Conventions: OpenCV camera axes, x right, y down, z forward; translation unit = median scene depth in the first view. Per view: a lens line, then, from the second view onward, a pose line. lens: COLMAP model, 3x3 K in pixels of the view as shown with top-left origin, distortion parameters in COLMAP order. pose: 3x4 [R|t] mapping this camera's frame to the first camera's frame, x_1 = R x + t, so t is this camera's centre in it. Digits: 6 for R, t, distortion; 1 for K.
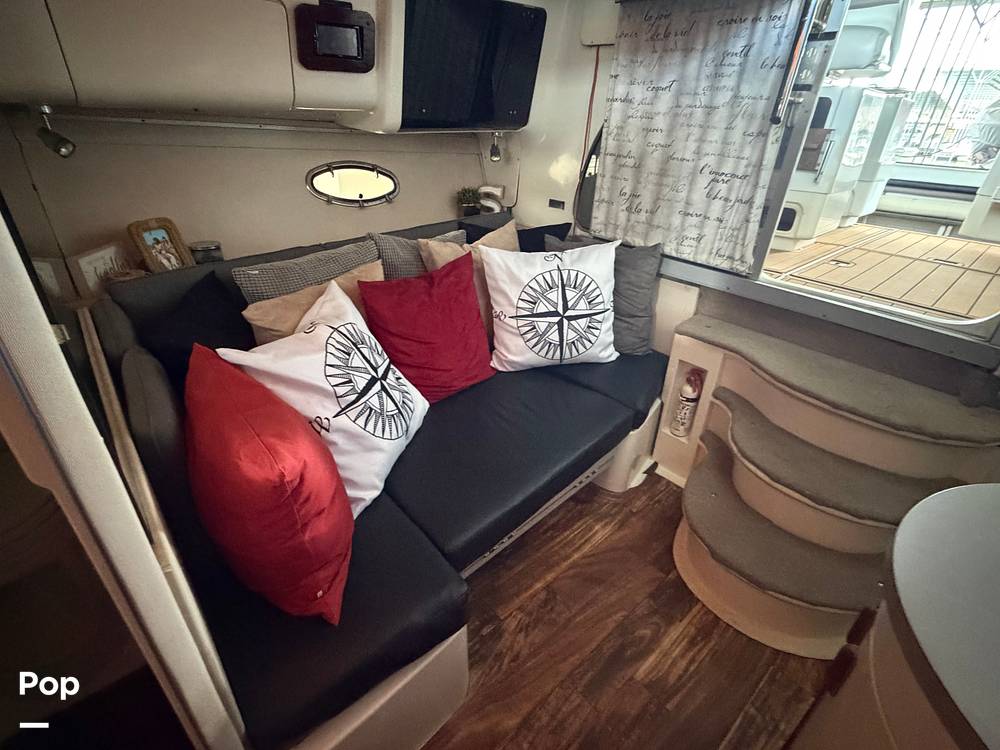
lens RADIAL K [[470.8, 0, 500.0], [0, 470.8, 375.0], [0, 0, 1]] dist [0.000746, 0.000150]
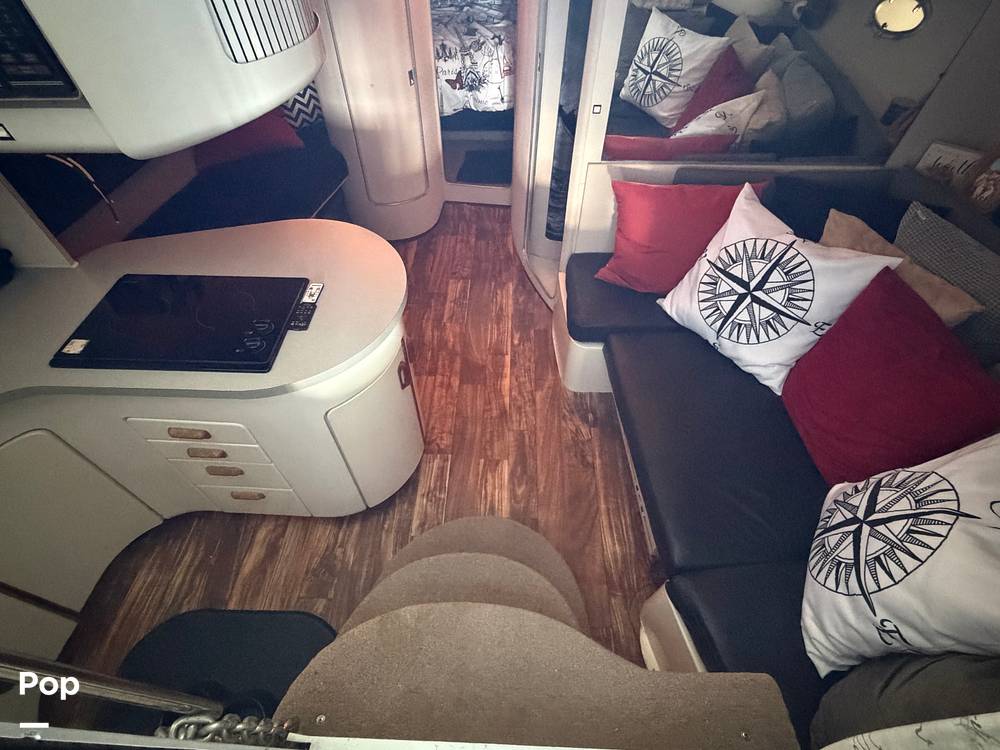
lens RADIAL K [[470.8, 0, 500.0], [0, 470.8, 375.0], [0, 0, 1]] dist [0.000746, 0.000150]
pose [[-0.675845, 0.549824, -0.490843, 0.810382], [-0.377092, 0.314250, 0.871234, -0.676133], [0.633273, 0.773912, -0.005050, 0.715686]]
